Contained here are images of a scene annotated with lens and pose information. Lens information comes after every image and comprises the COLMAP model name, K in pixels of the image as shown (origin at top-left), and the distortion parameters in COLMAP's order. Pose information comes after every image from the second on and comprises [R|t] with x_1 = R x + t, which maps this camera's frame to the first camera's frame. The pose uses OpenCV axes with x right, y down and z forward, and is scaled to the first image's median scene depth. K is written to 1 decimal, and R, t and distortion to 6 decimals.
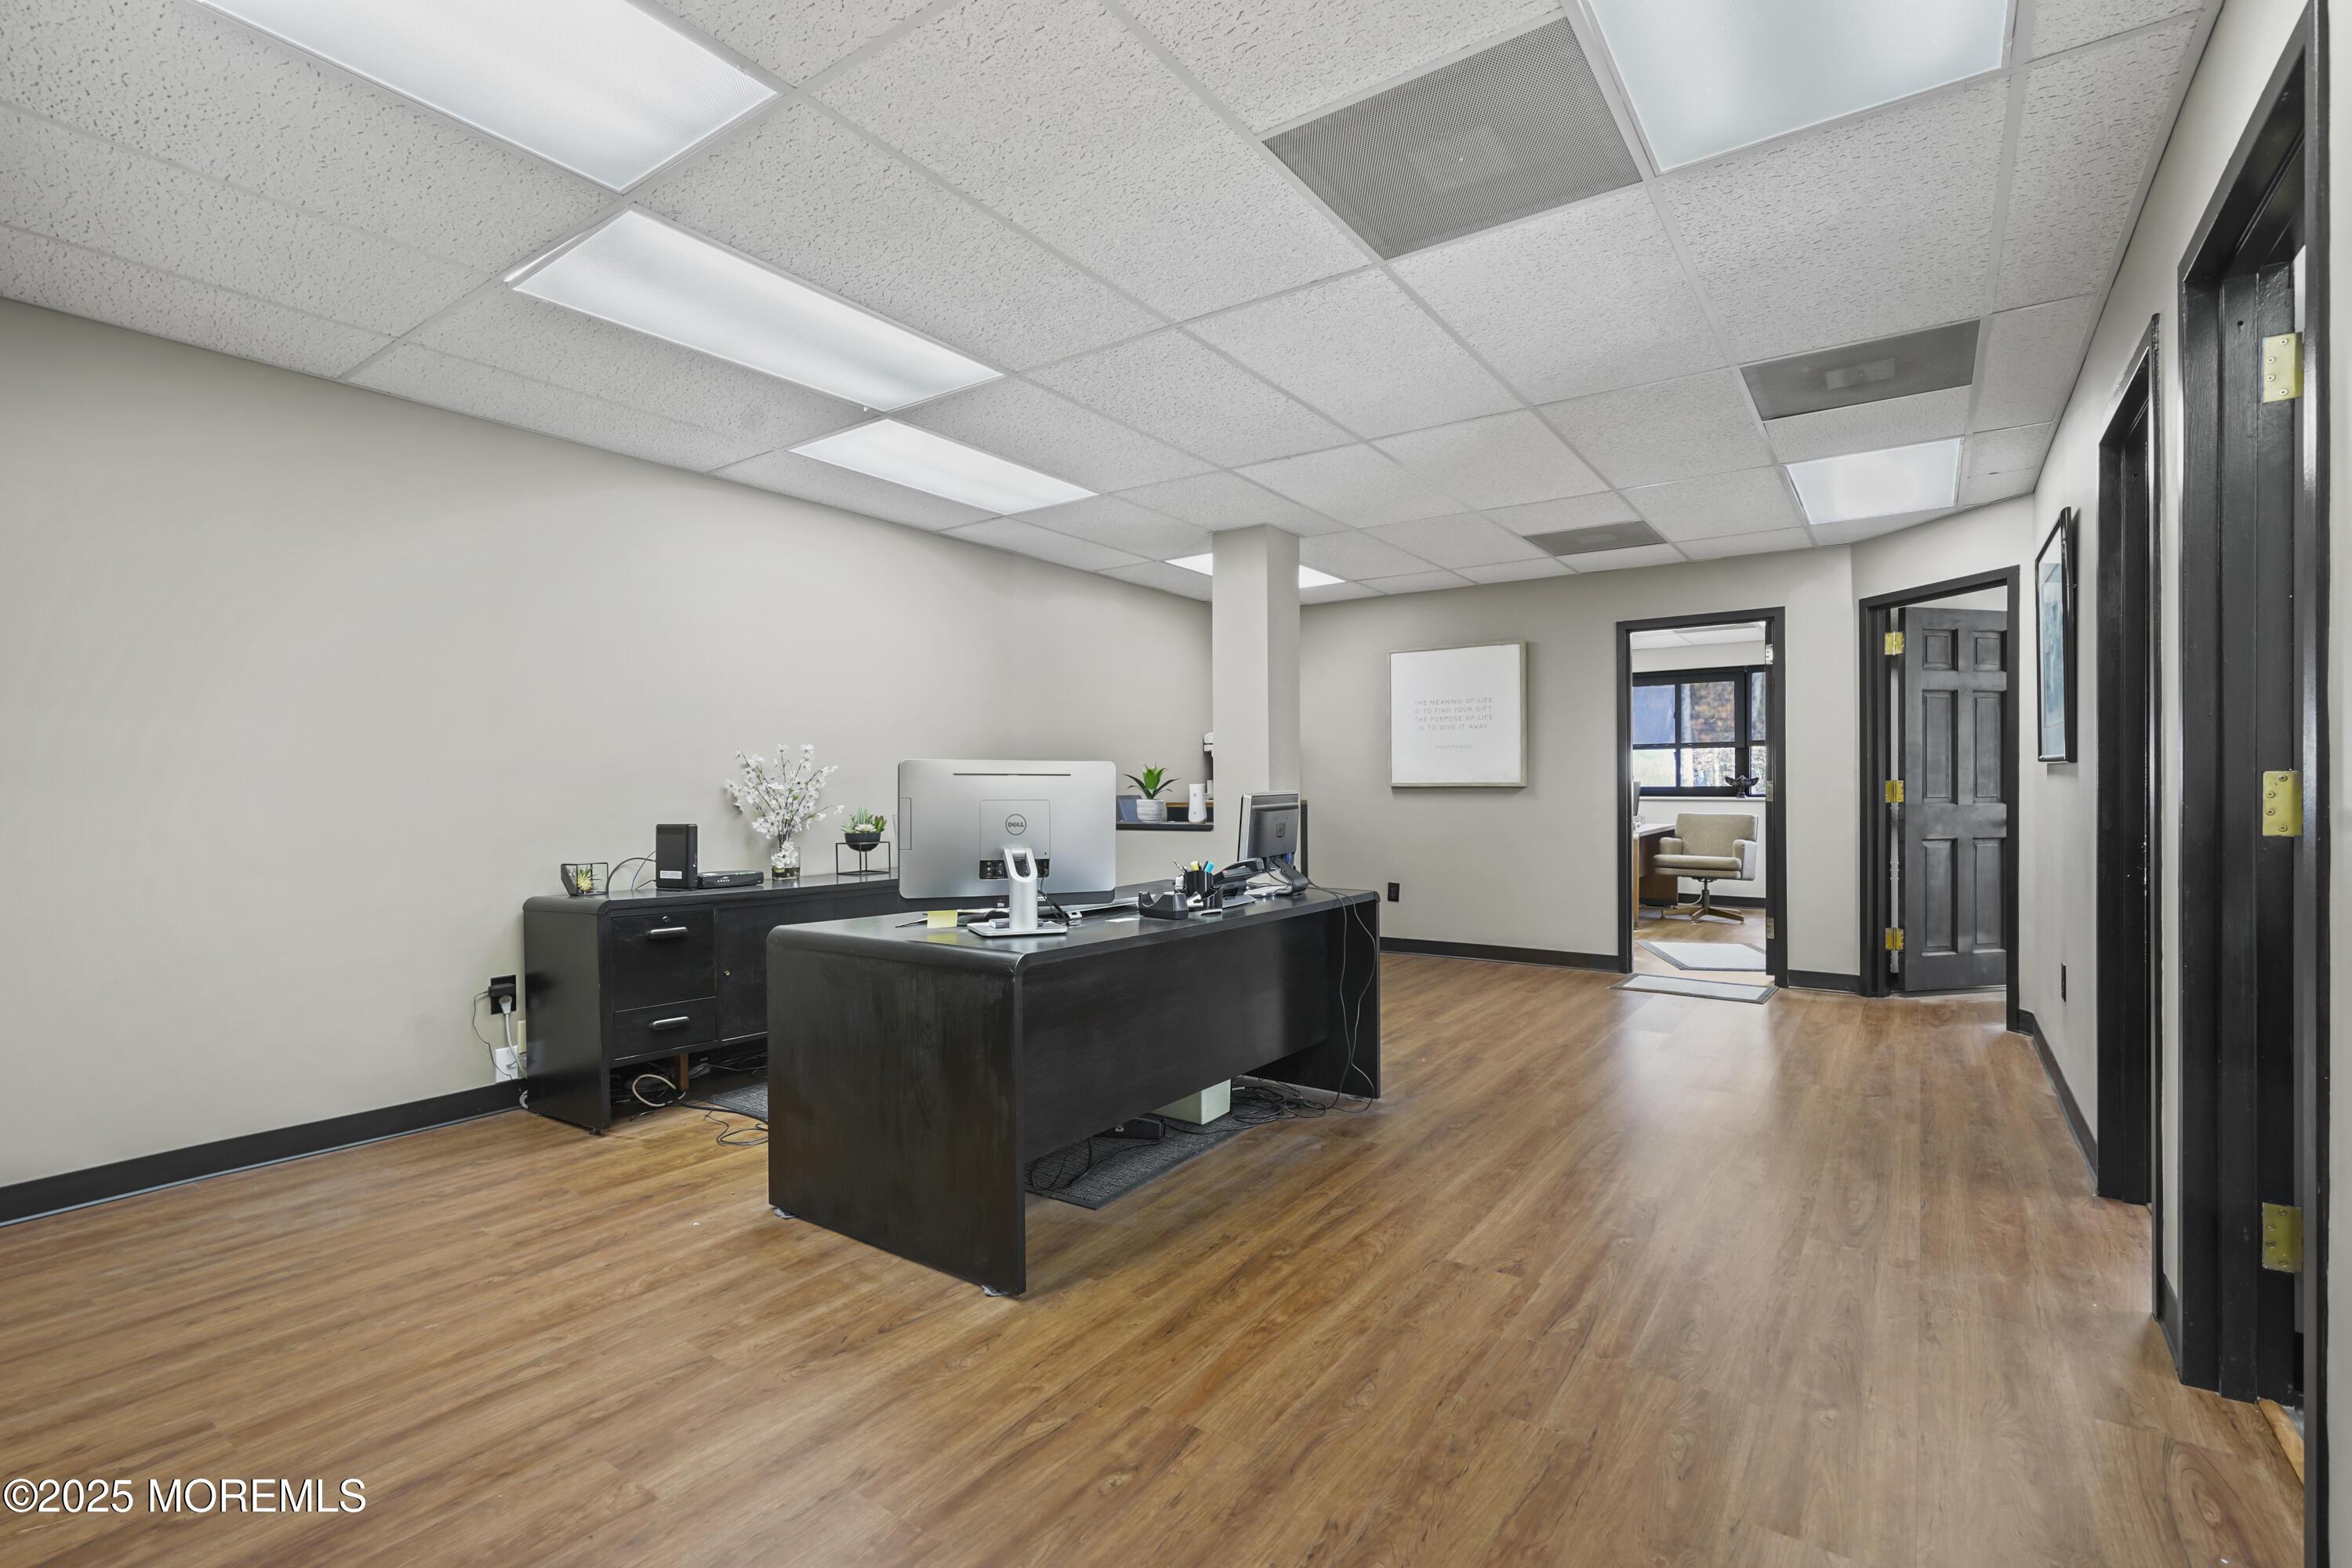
lens RADIAL K [[1065.8, 0, 1159.0], [0, 1065.8, 784.9], [0, 0, 1]] dist [-0.008120, 0.000689]
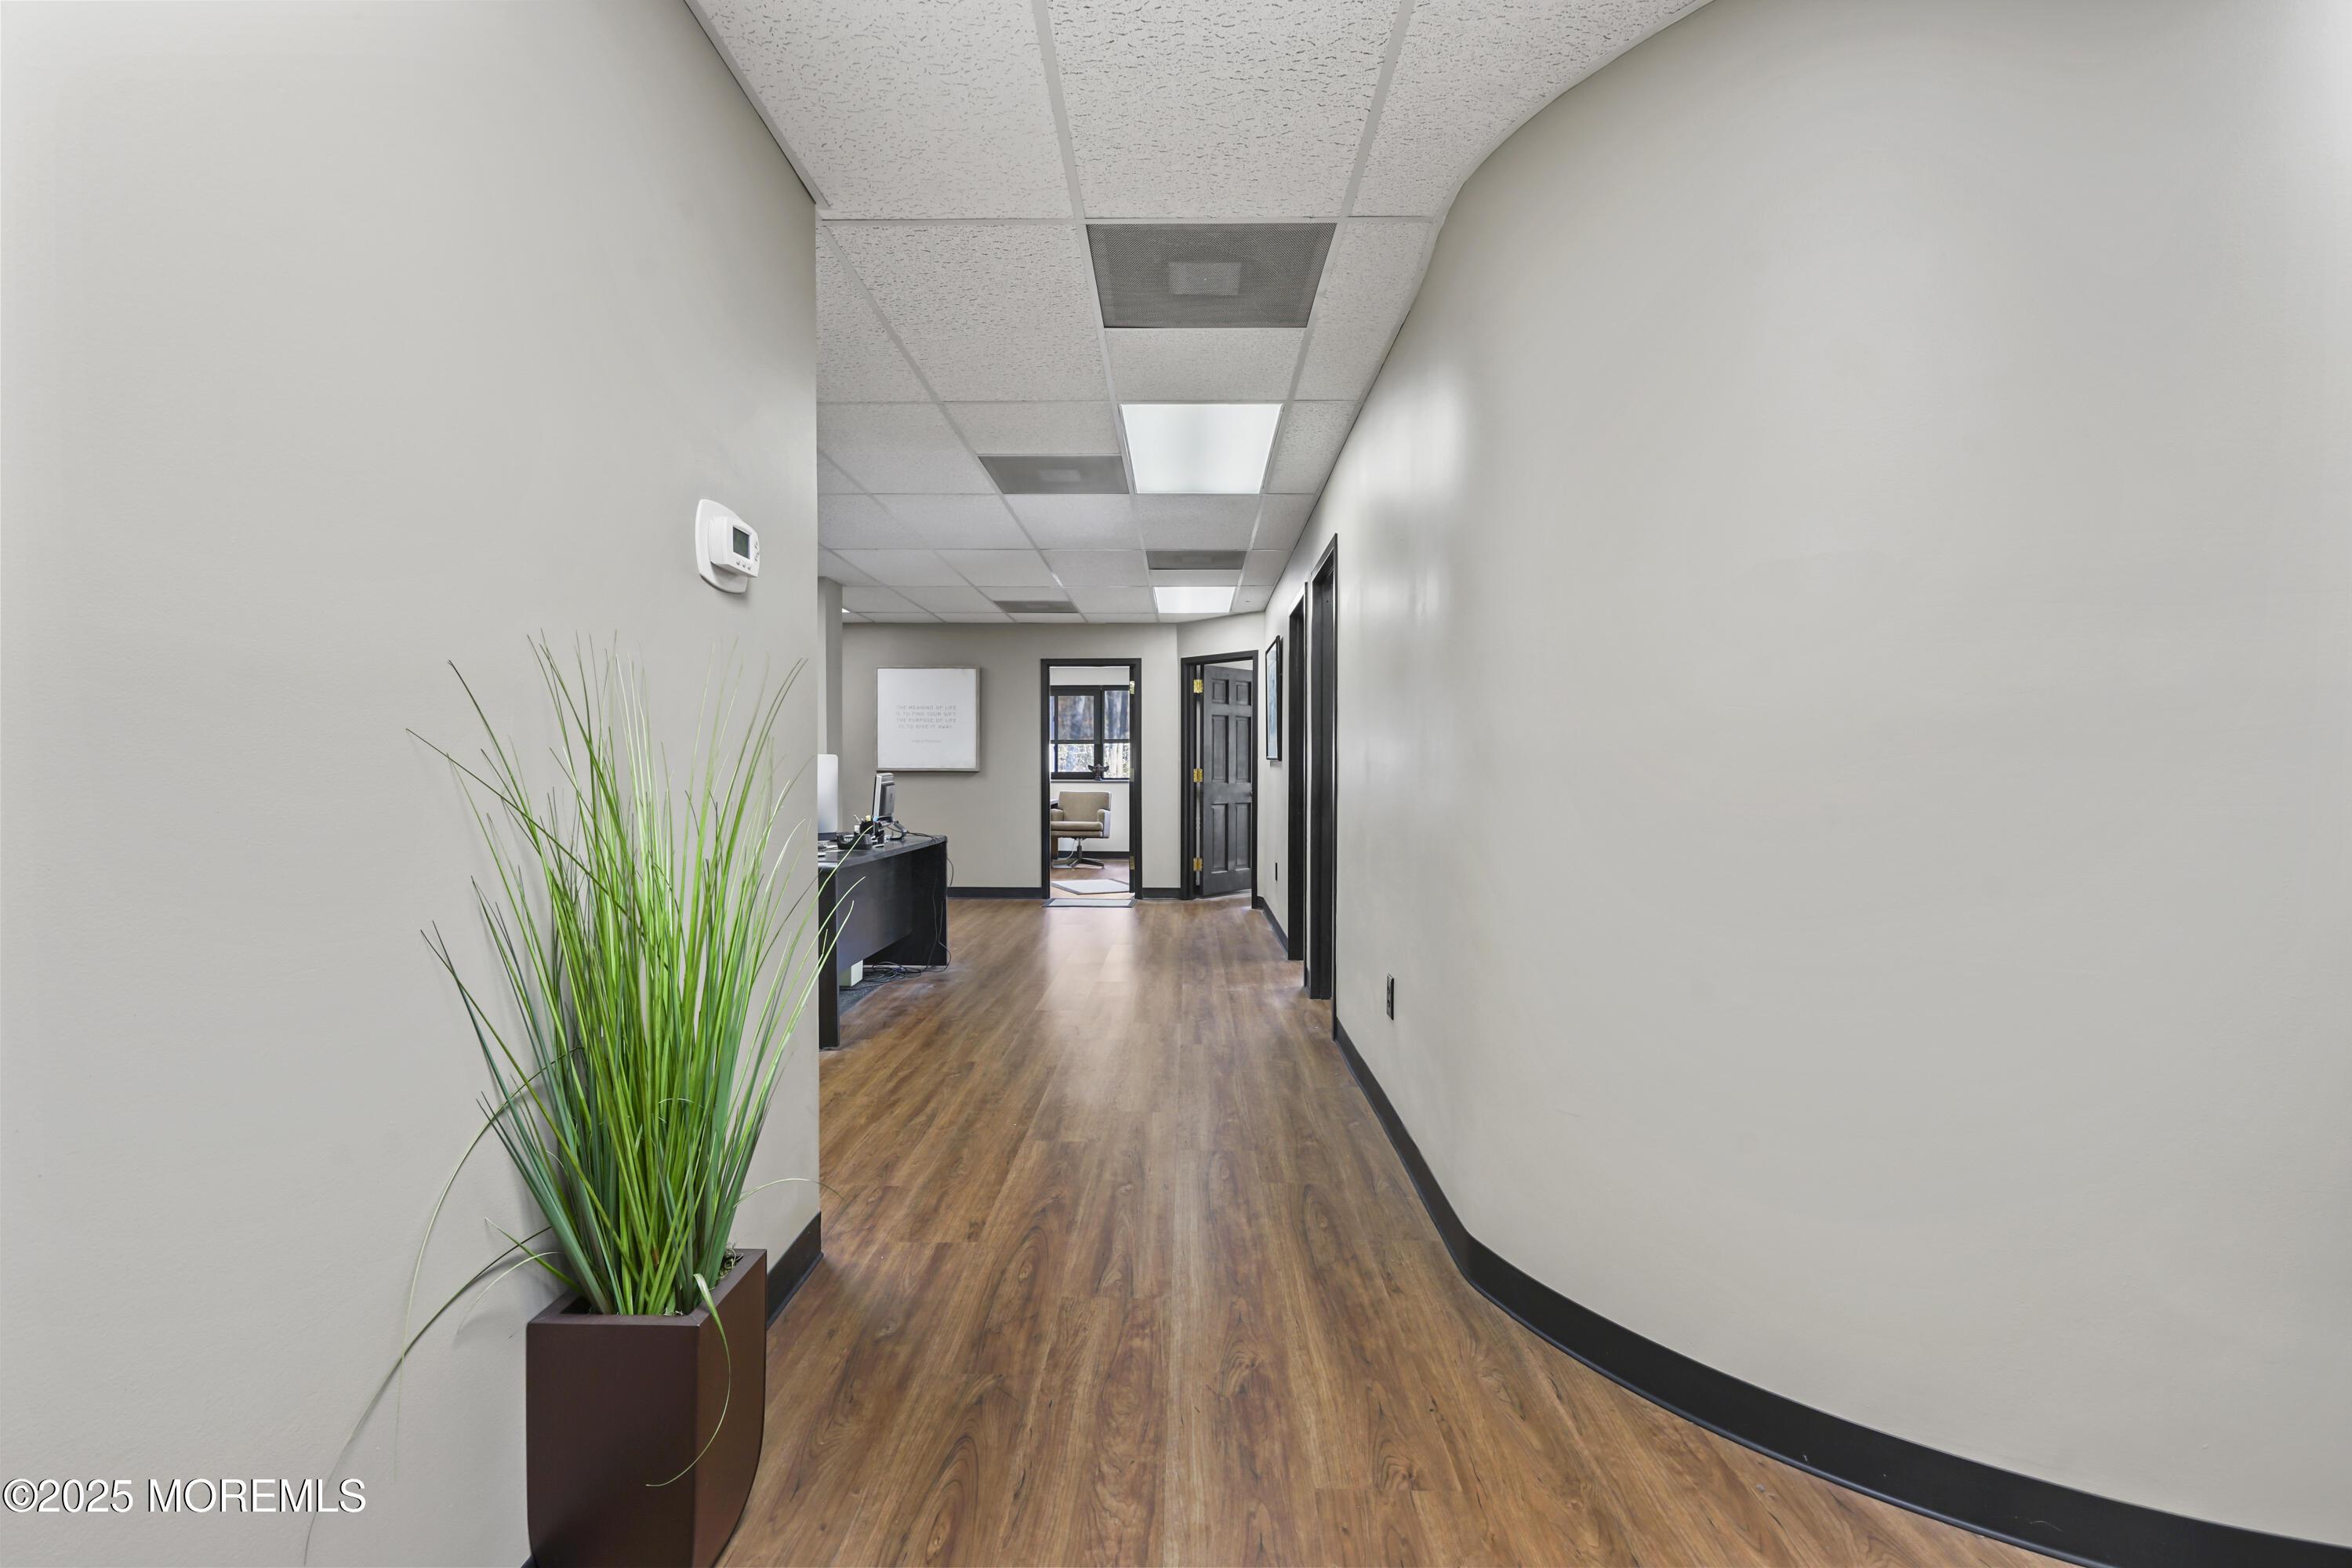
lens RADIAL K [[1065.8, 0, 1166.0], [0, 1065.8, 741.9], [0, 0, 1]] dist [-0.008120, 0.000689]
pose [[0.824290, 0.021057, 0.565776, -0.294627], [-0.006020, 0.999578, -0.028432, 0.001090], [-0.566136, 0.020030, 0.824068, -0.348025]]
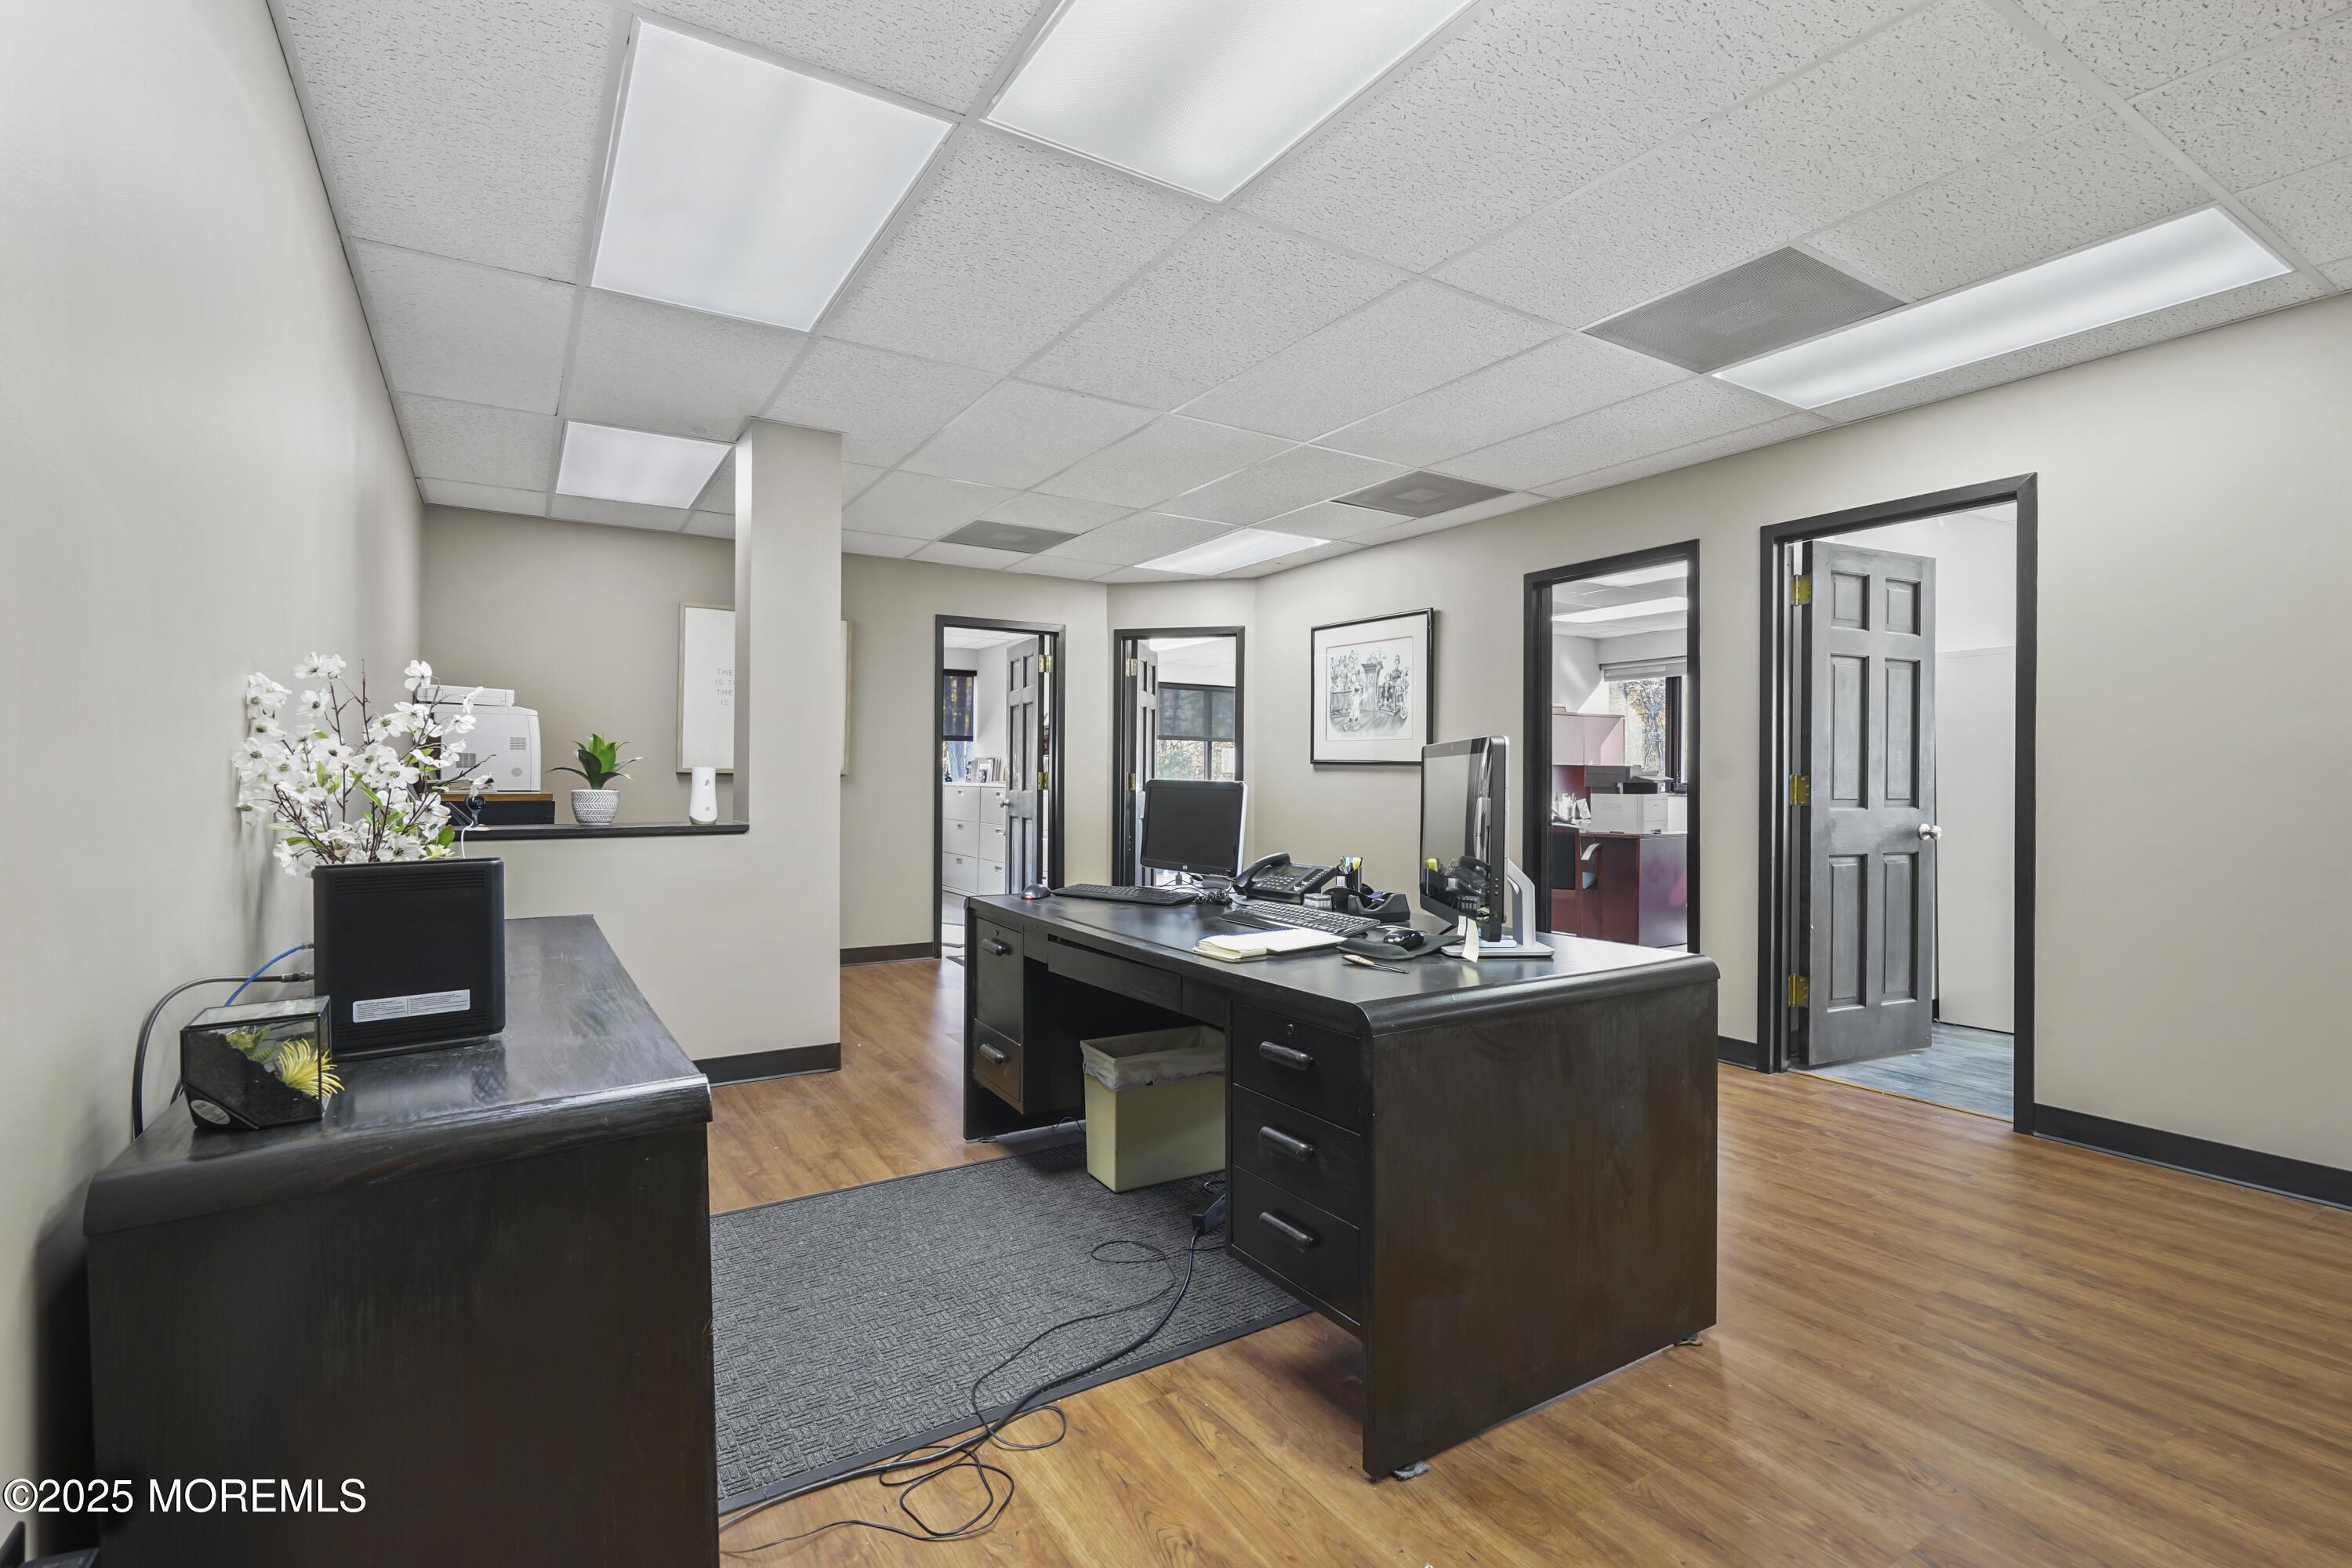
lens RADIAL K [[1065.8, 0, 1189.1], [0, 1065.8, 772.8], [0, 0, 1]] dist [-0.008120, 0.000689]
pose [[0.385921, 0.012774, 0.922444, -0.483135], [-0.013182, 0.999878, -0.008331, 0.004295], [-0.922438, -0.008944, 0.386042, 0.440083]]
